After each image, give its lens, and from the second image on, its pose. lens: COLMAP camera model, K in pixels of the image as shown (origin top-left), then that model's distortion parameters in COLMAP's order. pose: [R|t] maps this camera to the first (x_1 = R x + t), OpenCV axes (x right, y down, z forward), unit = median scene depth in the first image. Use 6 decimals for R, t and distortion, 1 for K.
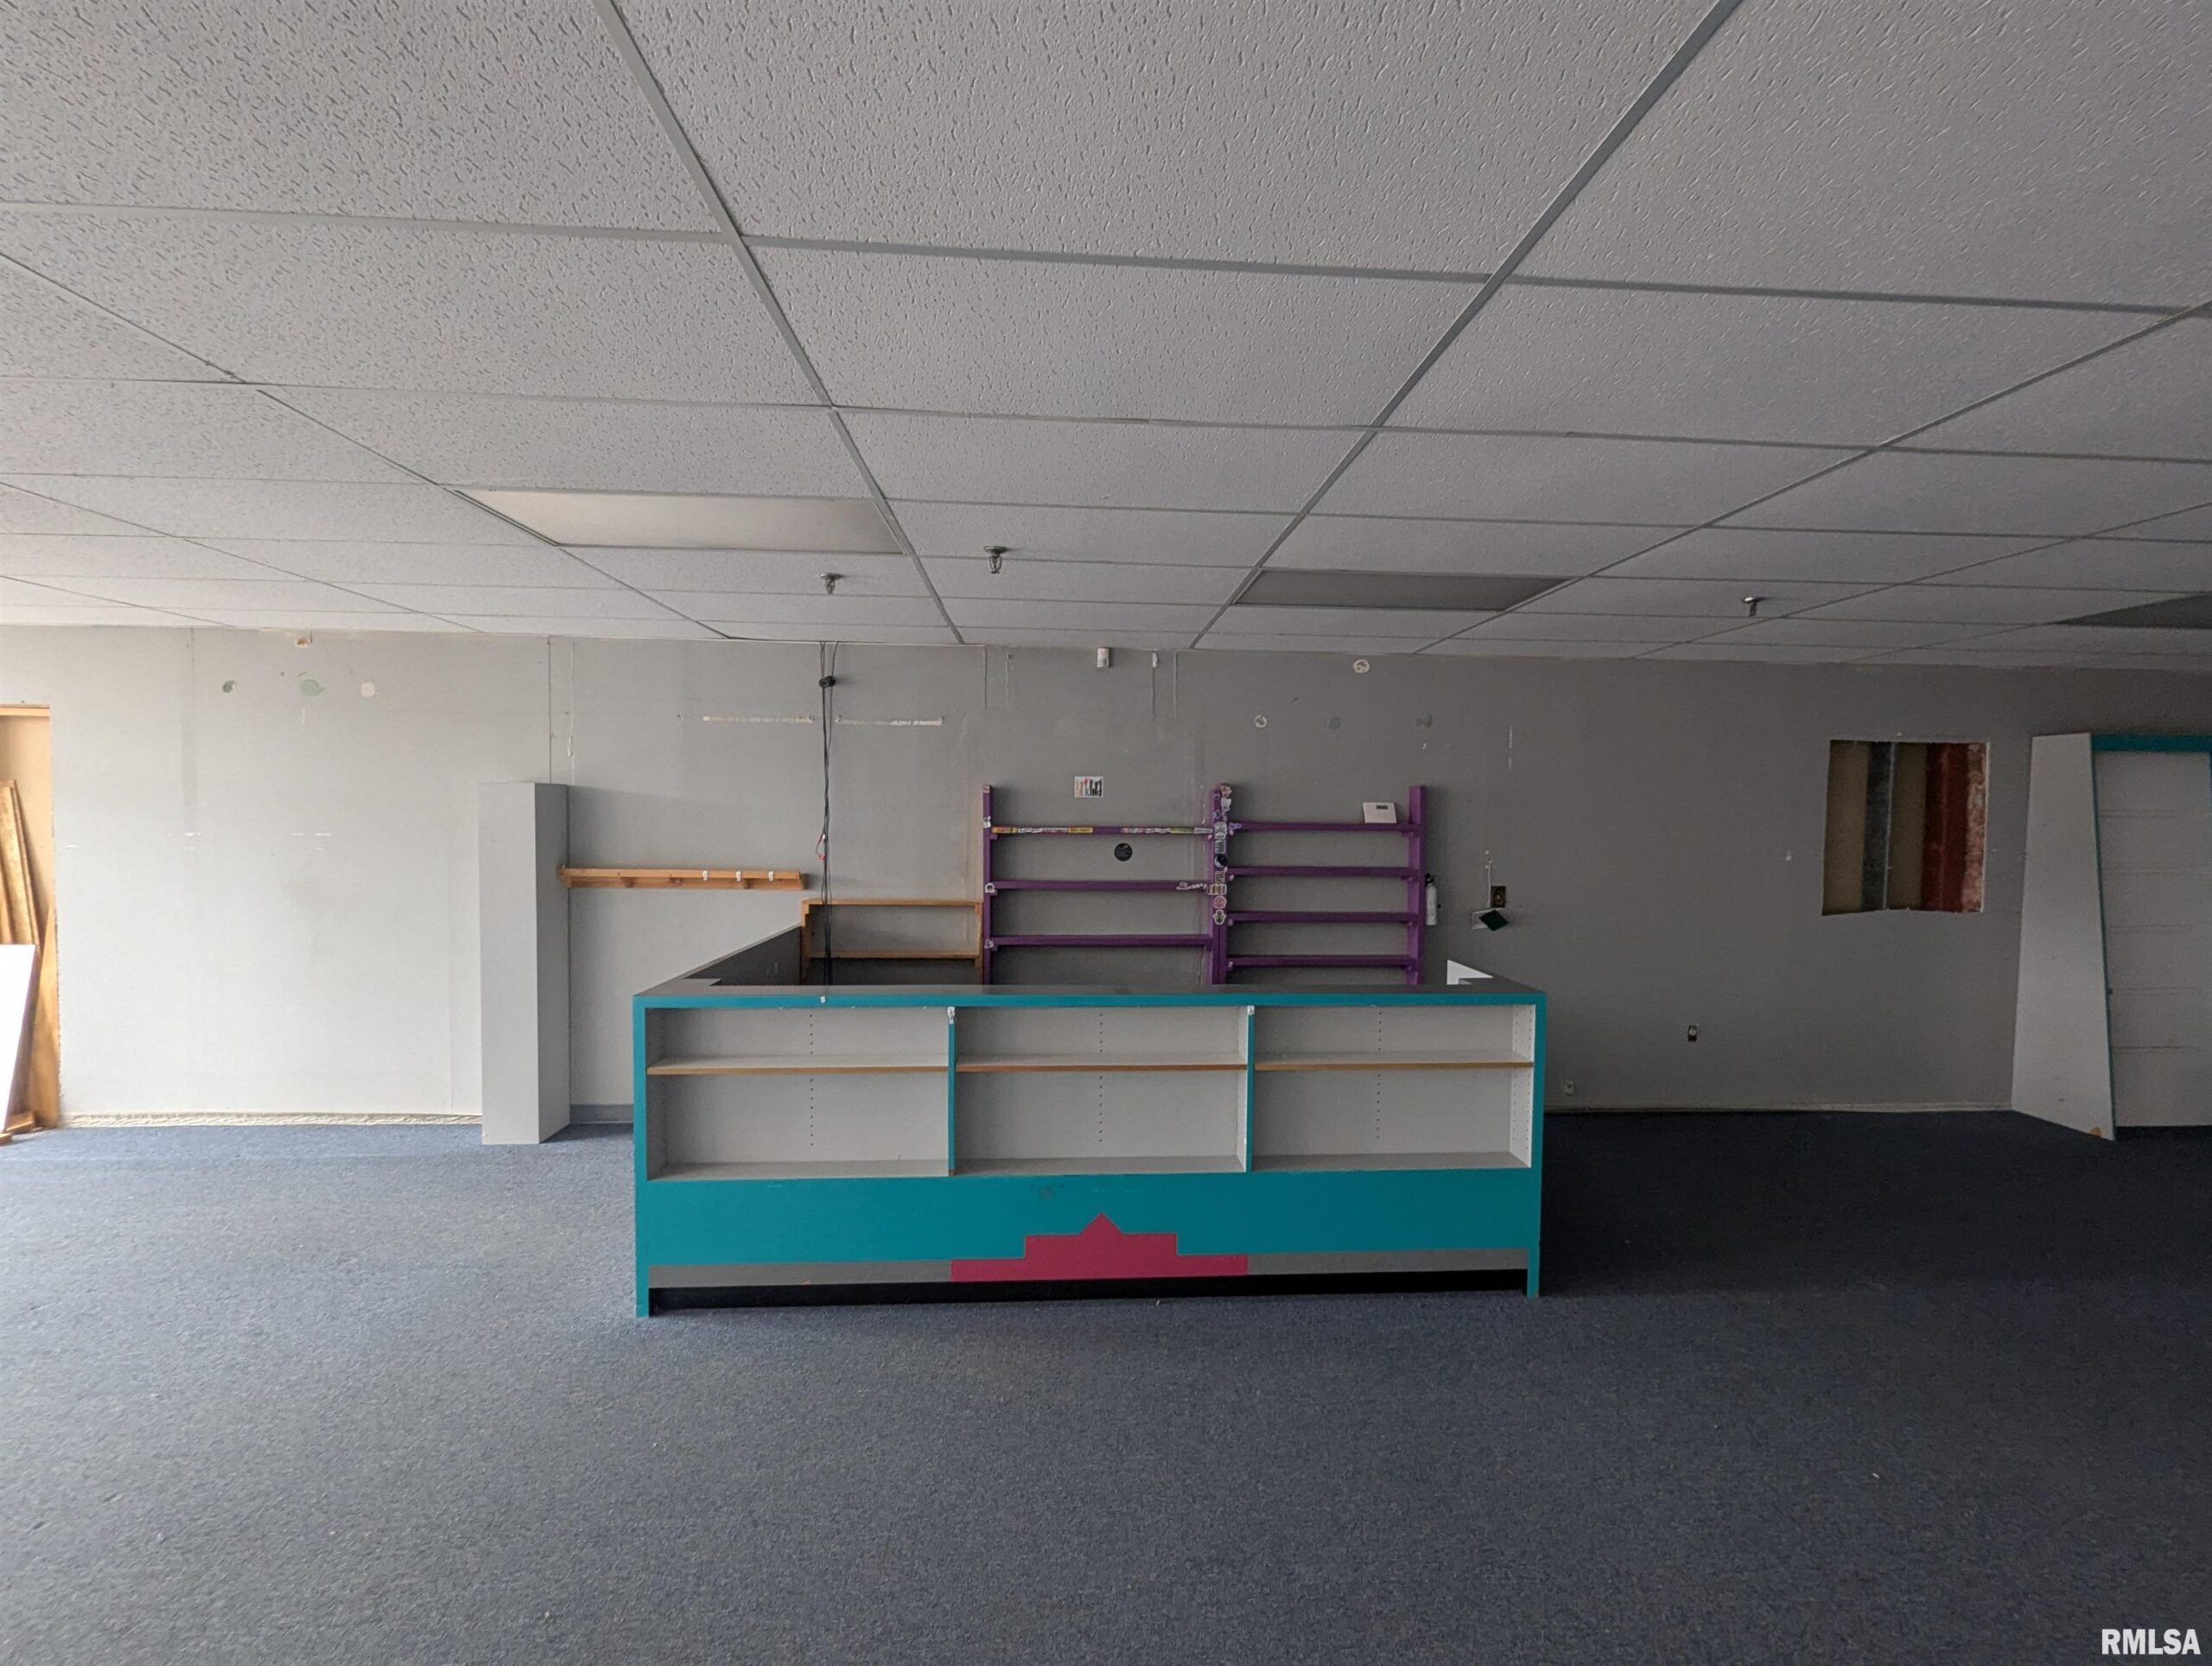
lens RADIAL K [[949.4, 0, 1107.0], [0, 949.4, 842.0], [0, 0, 1]] dist [0.012047, -0.000591]
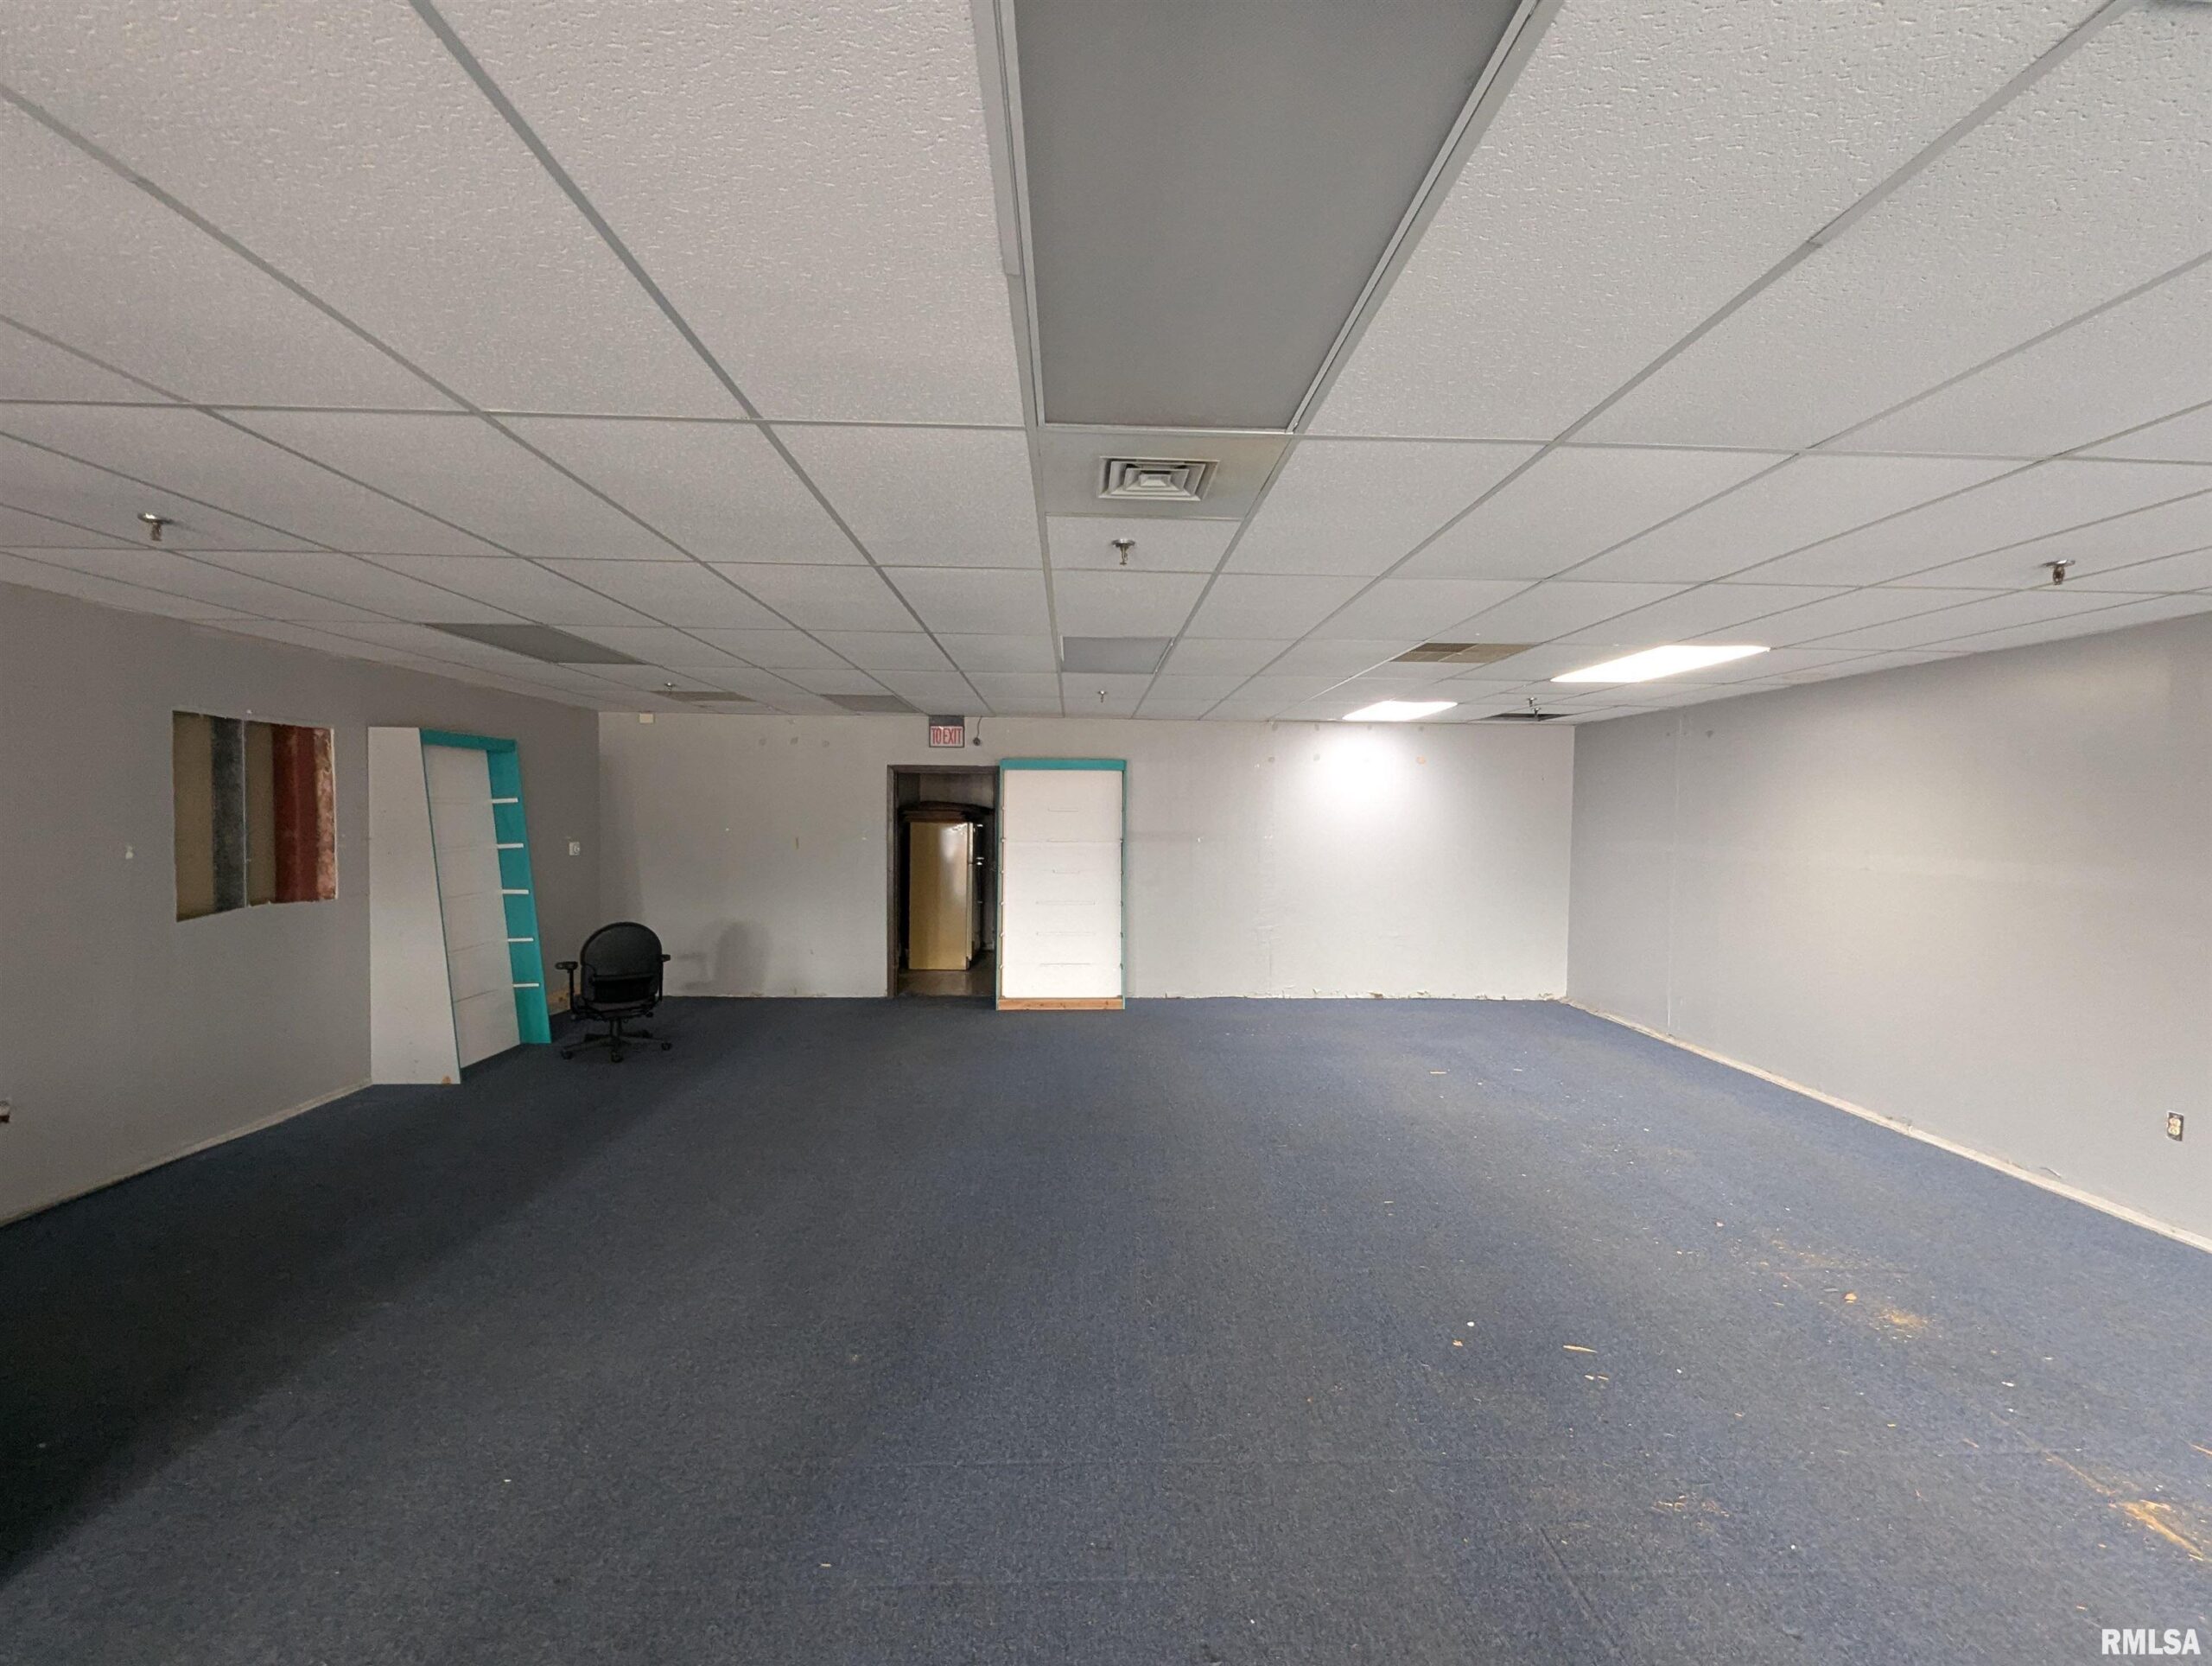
lens RADIAL K [[949.4, 0, 1103.0], [0, 949.4, 843.2], [0, 0, 1]] dist [0.012047, -0.000591]
pose [[0.024826, -0.042110, 0.998804, -0.062716], [0.024388, 0.998841, 0.041506, -0.006149], [-0.999394, 0.023328, 0.025824, 0.172427]]
